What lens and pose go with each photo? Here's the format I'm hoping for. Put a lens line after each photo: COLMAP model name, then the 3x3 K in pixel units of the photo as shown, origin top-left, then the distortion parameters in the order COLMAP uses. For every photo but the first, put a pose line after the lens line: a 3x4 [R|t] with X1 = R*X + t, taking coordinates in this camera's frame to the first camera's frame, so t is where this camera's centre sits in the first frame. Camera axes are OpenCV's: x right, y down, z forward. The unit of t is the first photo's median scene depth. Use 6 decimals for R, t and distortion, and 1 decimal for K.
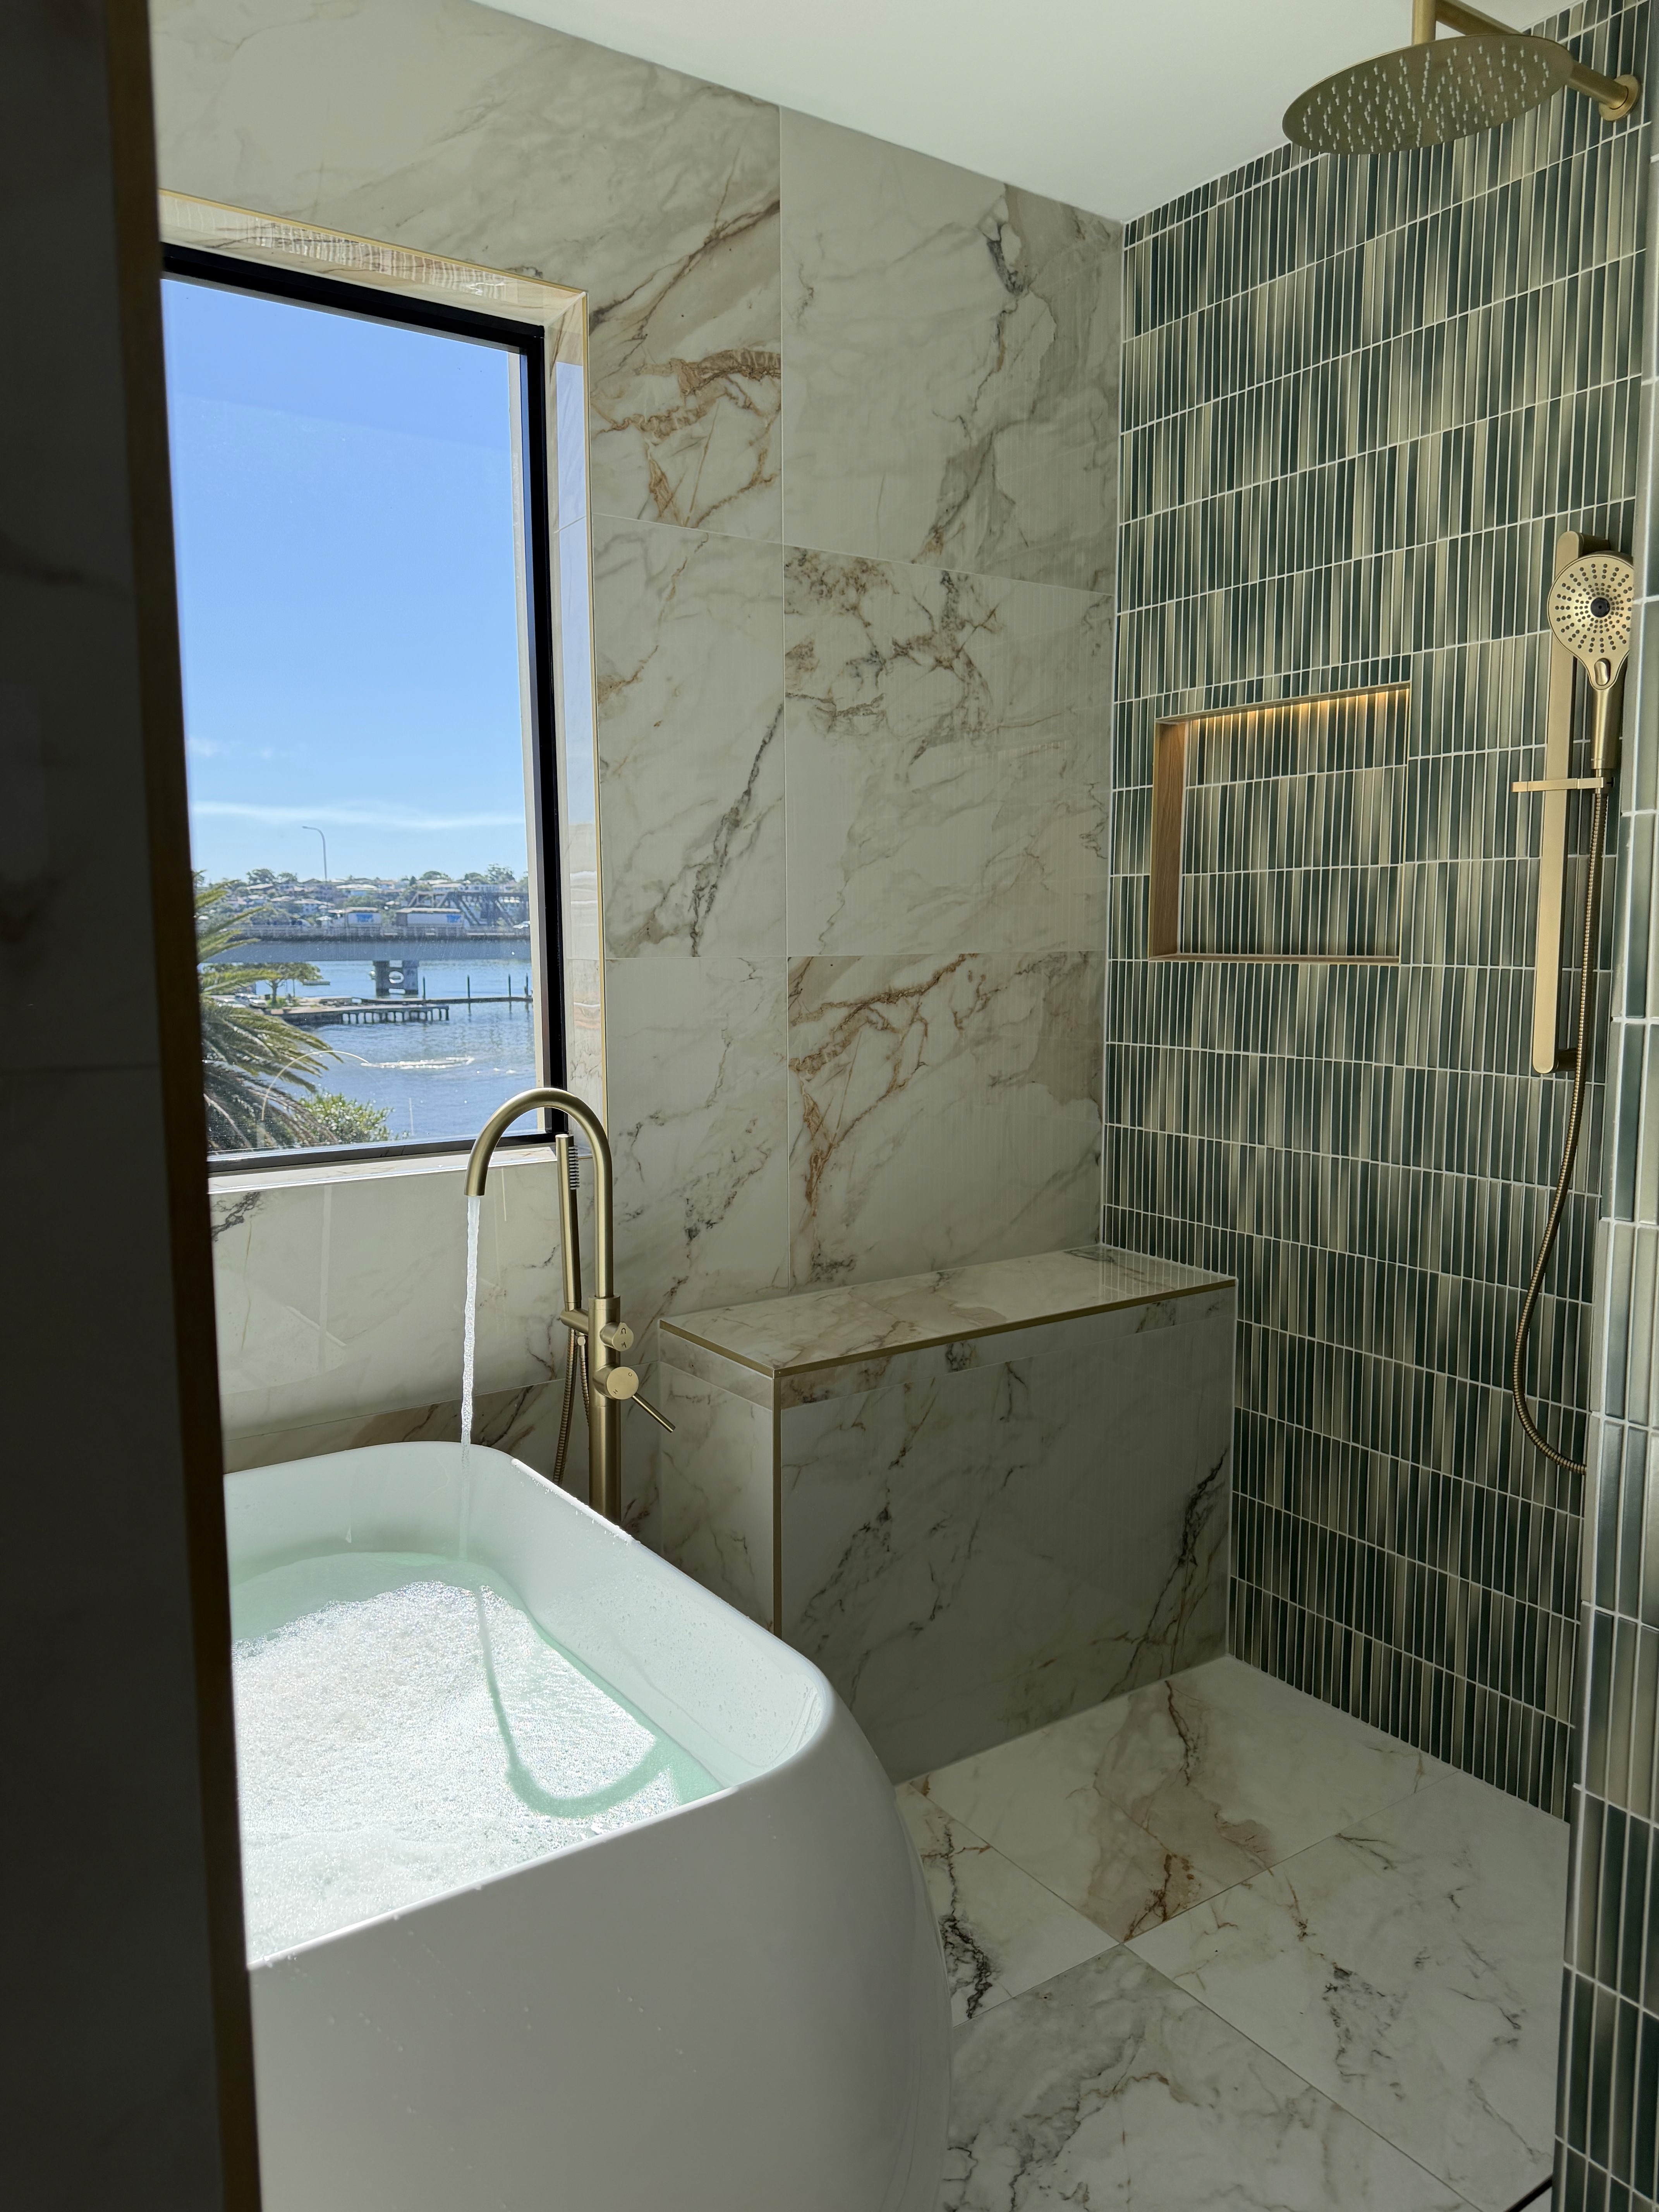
lens RADIAL K [[1558.0, 0, 825.5], [0, 1558.0, 1112.5], [0, 0, 1]] dist [0.044807, -0.061062]
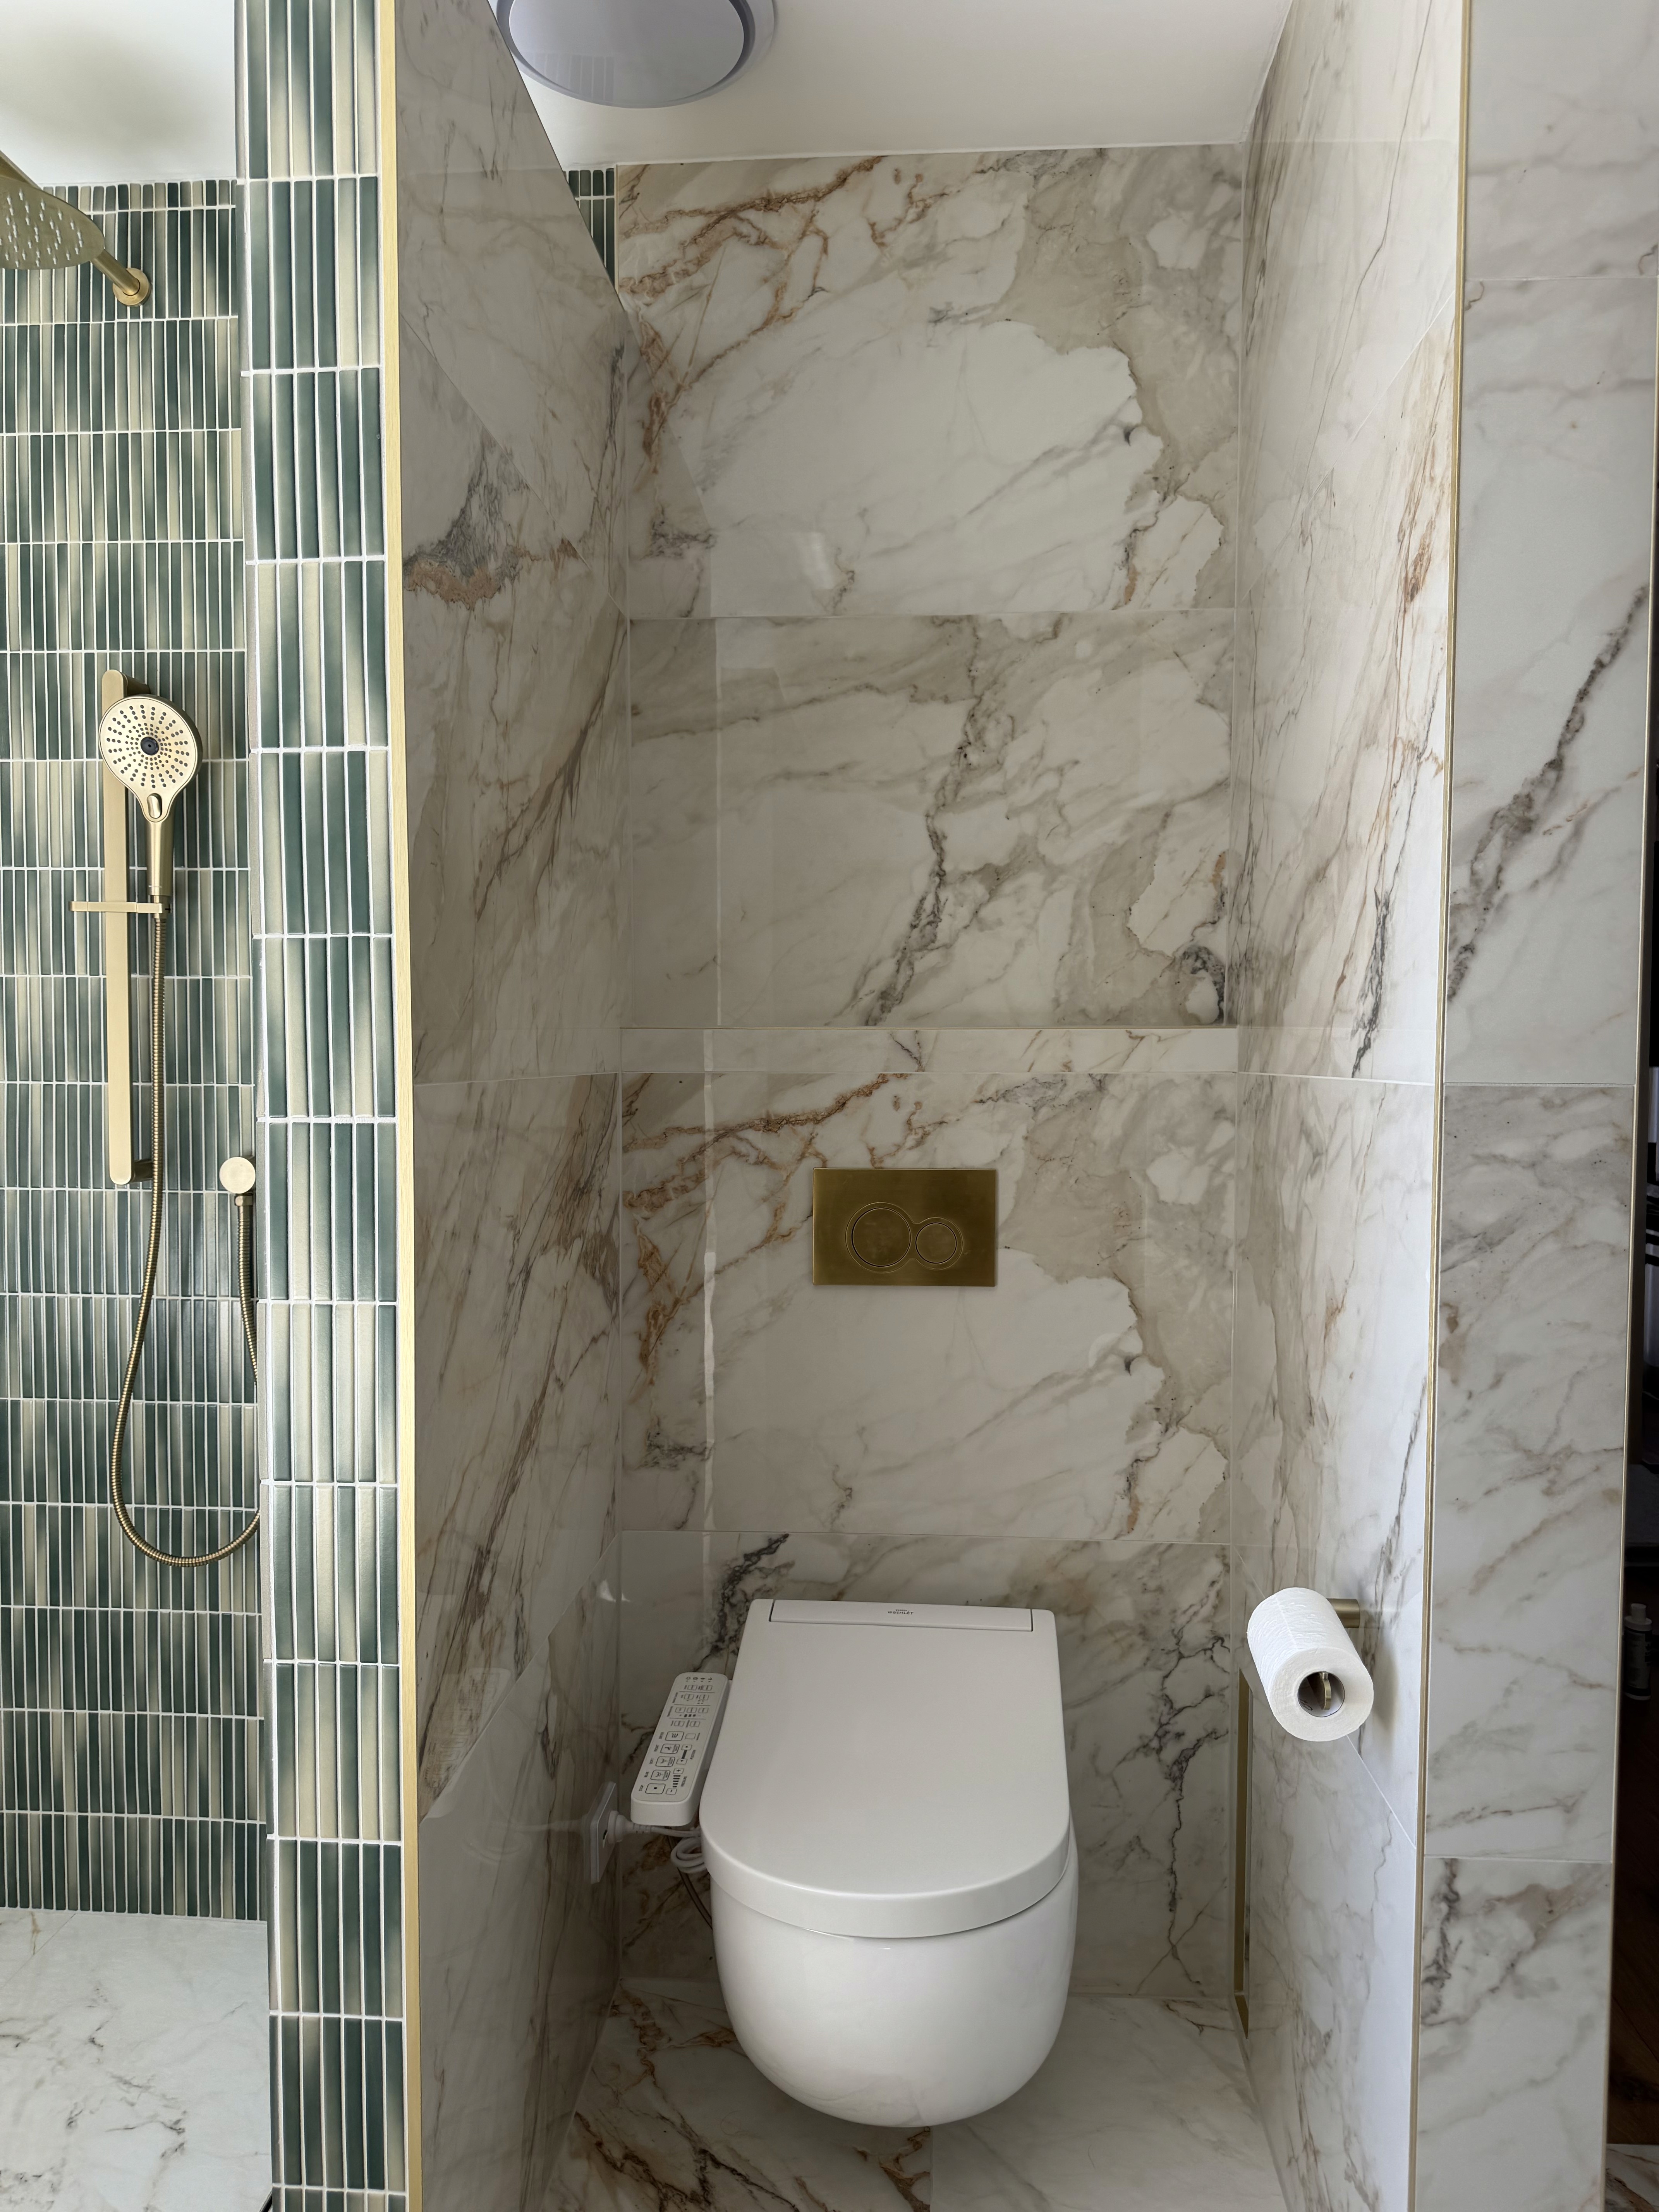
lens RADIAL K [[1558.0, 0, 832.7], [0, 1558.0, 1114.0], [0, 0, 1]] dist [0.044807, -0.061062]
pose [[0.610558, -0.024799, 0.791583, -0.063616], [0.087296, 0.995526, -0.036144, 0.006371], [-0.787146, 0.091170, 0.609991, 0.001918]]
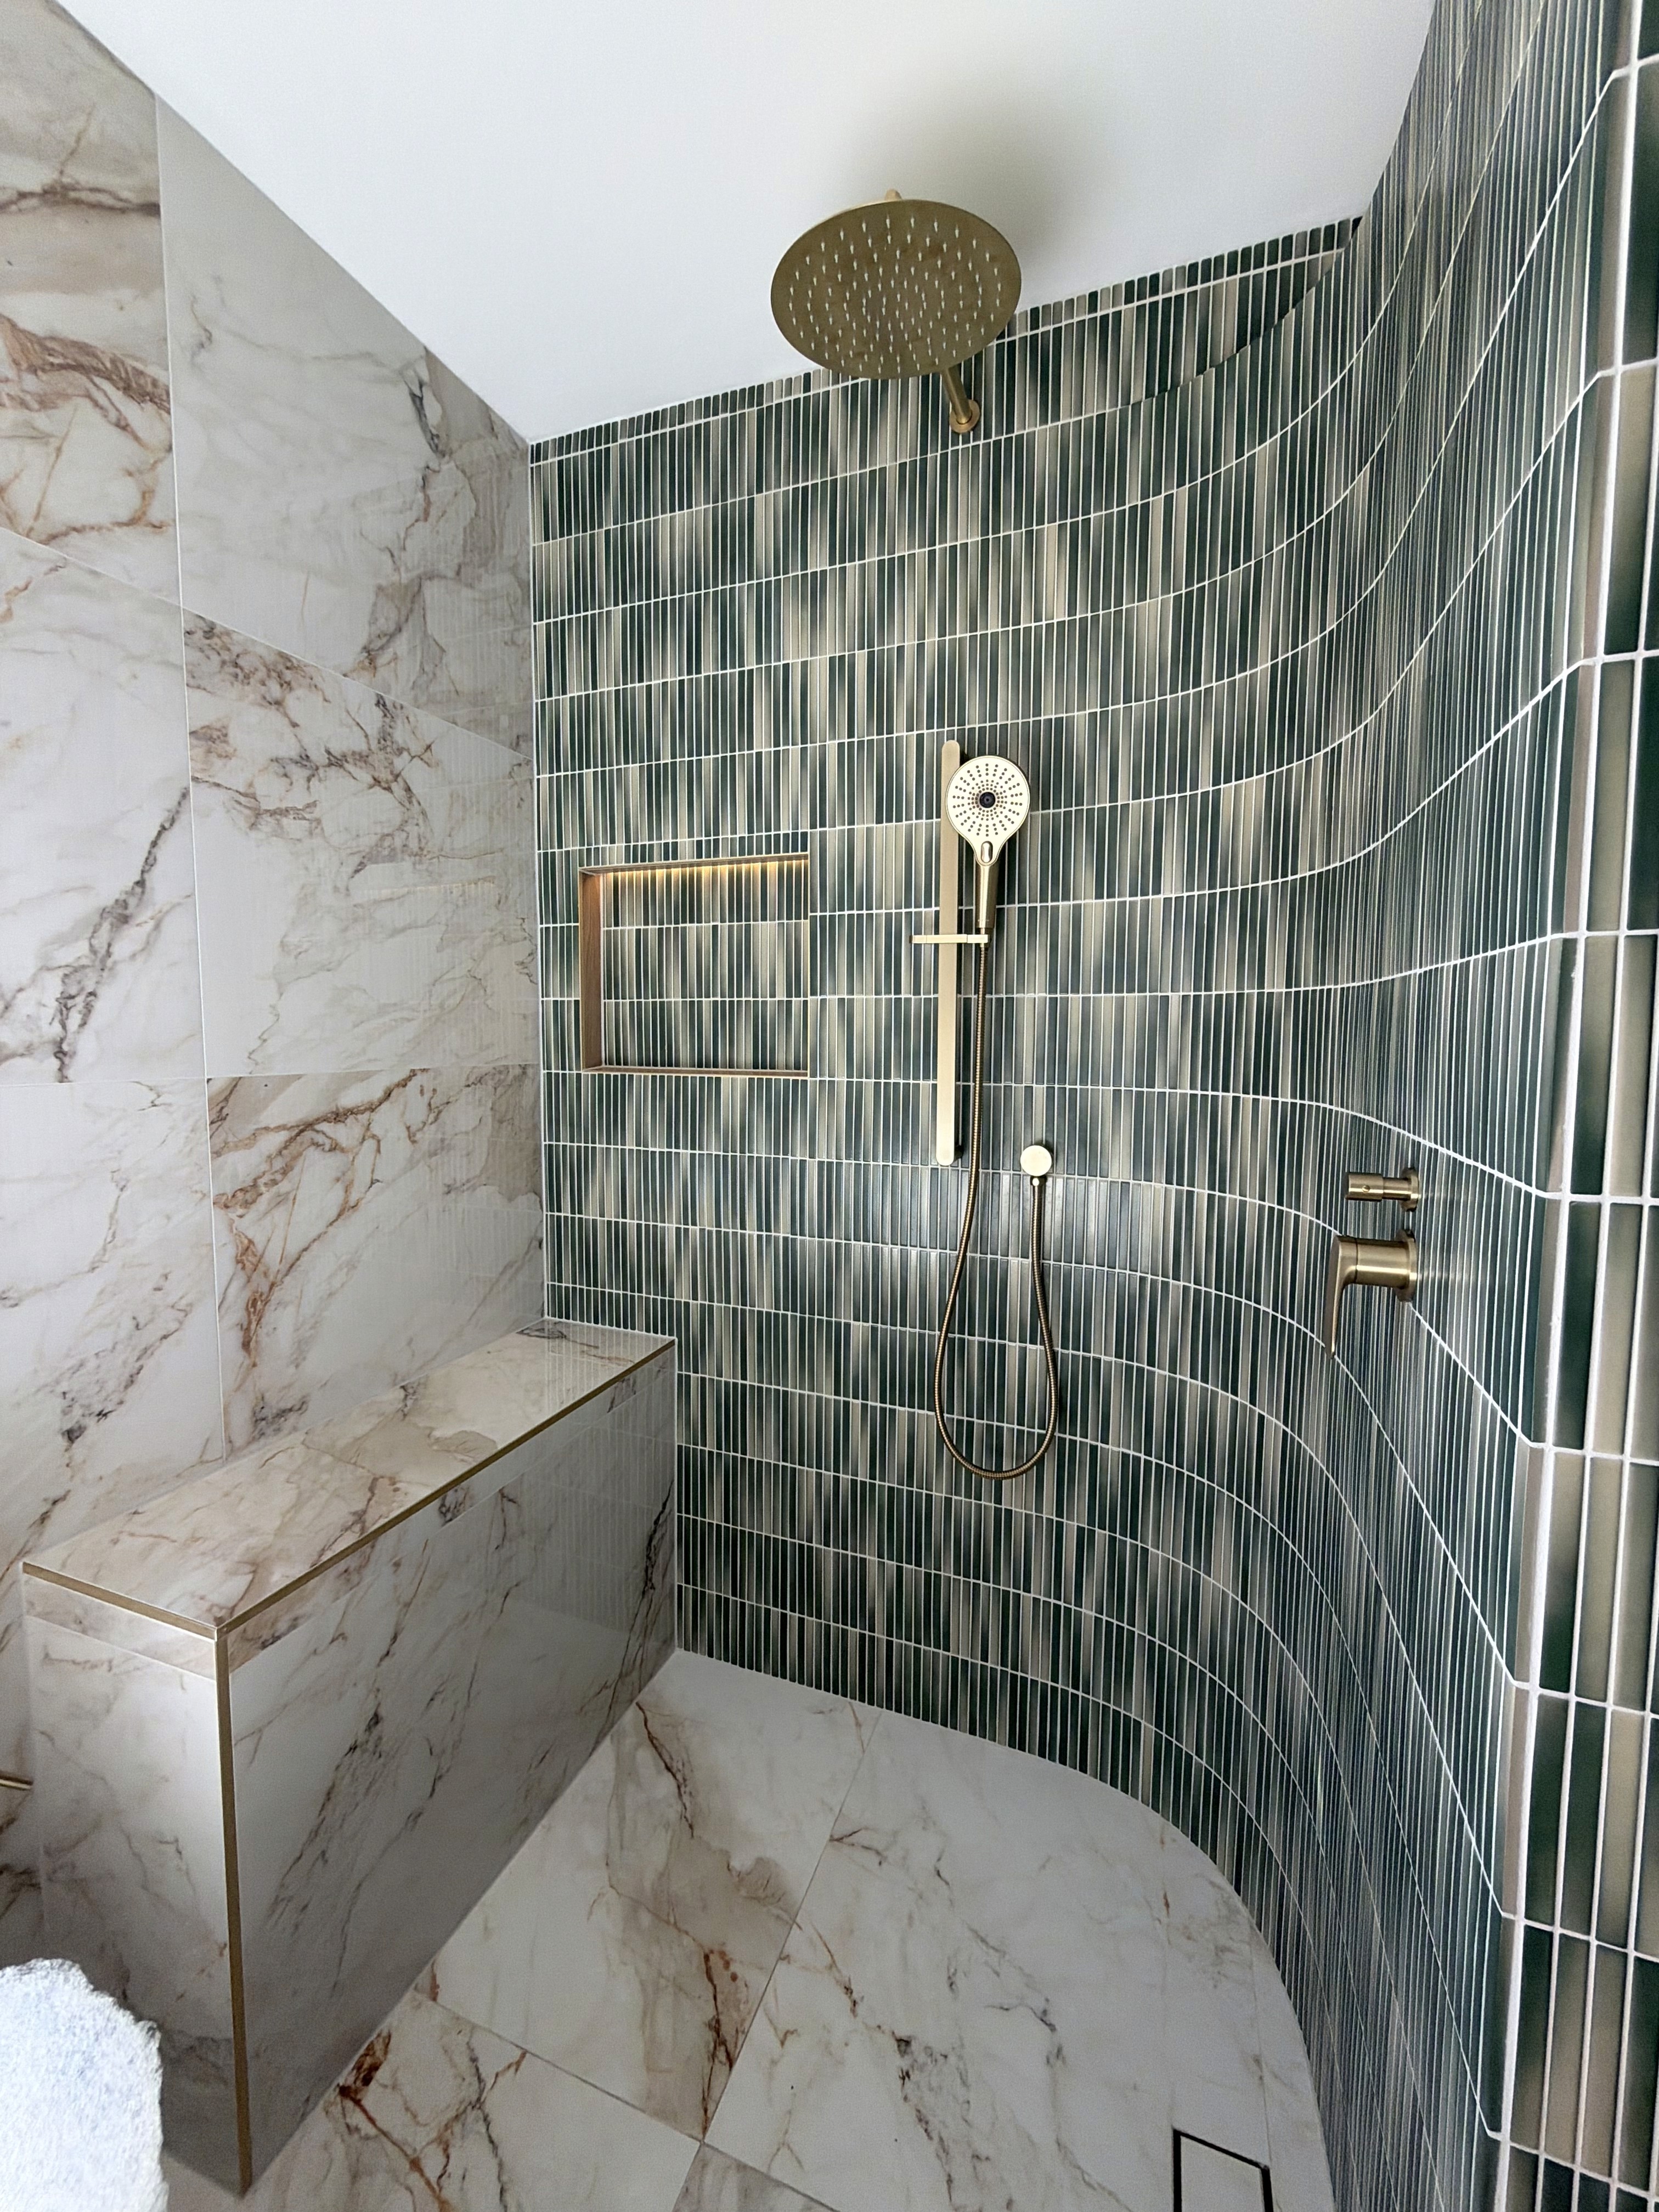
lens RADIAL K [[880.2, 0, 825.7], [0, 880.2, 1104.2], [0, 0, 1]] dist [-0.001110, 0.000720]
pose [[0.820534, -0.036064, 0.570459, -0.022573], [0.058426, 0.998072, -0.020941, -0.058405], [-0.568604, 0.050513, 0.821059, 0.421909]]
